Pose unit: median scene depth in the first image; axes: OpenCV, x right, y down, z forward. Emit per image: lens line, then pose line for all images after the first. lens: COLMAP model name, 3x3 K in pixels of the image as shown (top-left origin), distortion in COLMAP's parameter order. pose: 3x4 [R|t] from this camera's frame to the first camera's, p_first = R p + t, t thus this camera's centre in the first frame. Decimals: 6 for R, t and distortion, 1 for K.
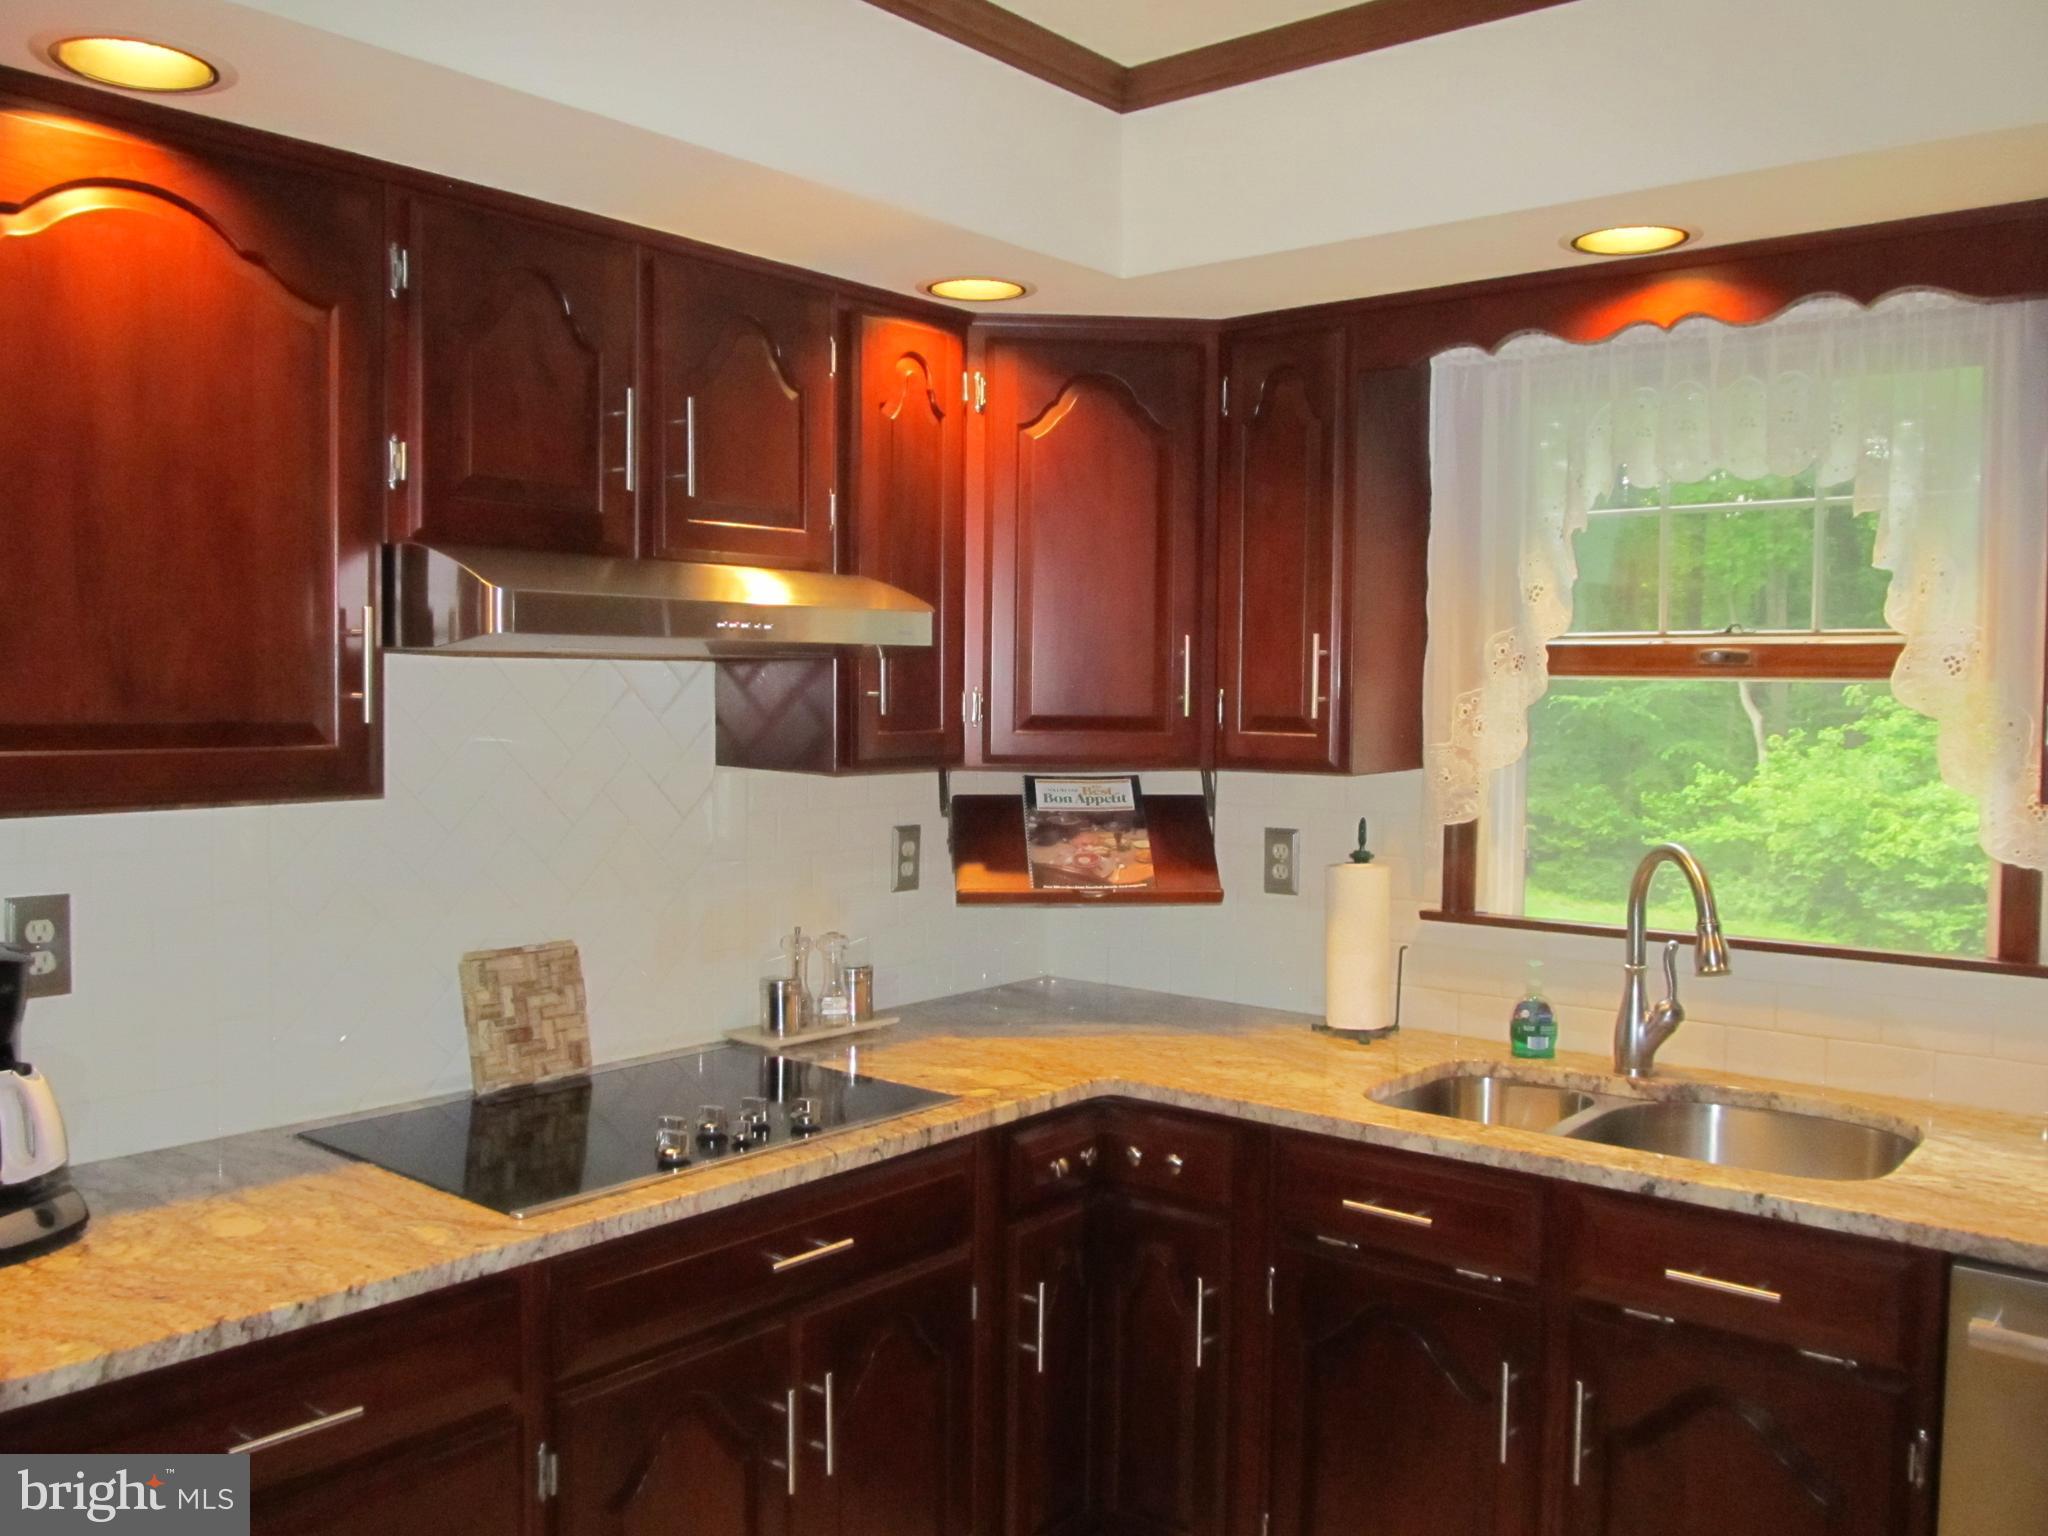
lens RADIAL K [[1693.9, 0, 1024.0], [0, 1693.9, 768.0], [0, 0, 1]] dist [-0.067488, 0.022262]
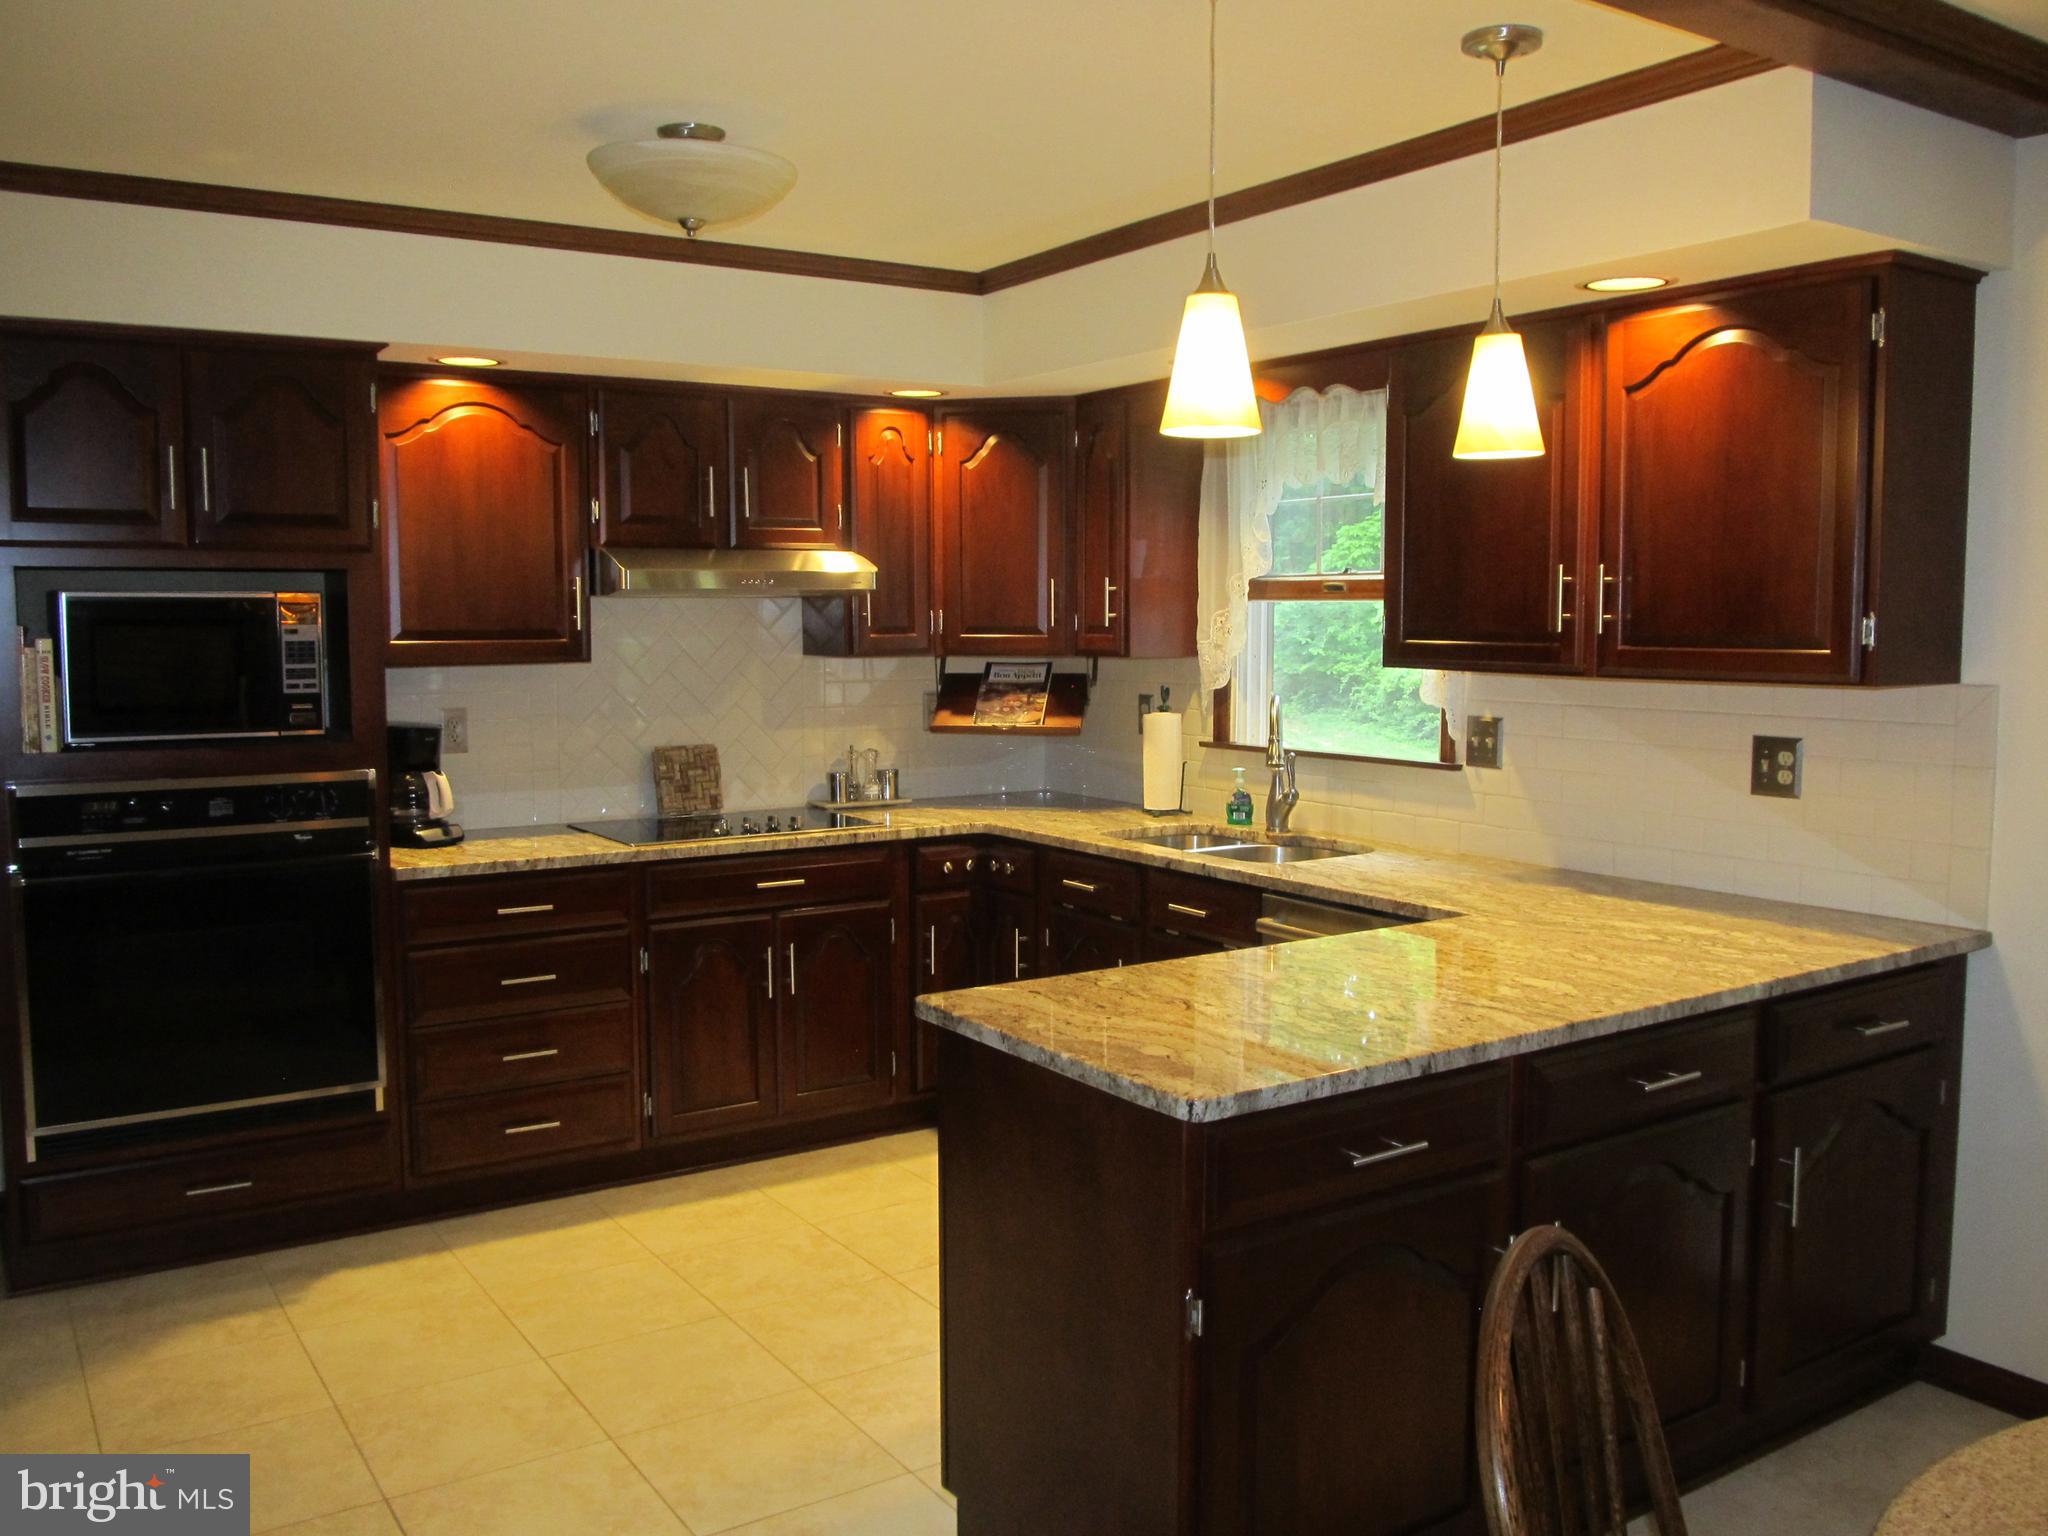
lens RADIAL K [[1693.9, 0, 1024.0], [0, 1693.9, 768.0], [0, 0, 1]] dist [-0.067488, 0.022262]
pose [[0.955491, 0.014677, -0.294654, 0.653966], [-0.002493, 0.999128, 0.041685, 0.048415], [0.295009, -0.039095, 0.954694, -0.763328]]
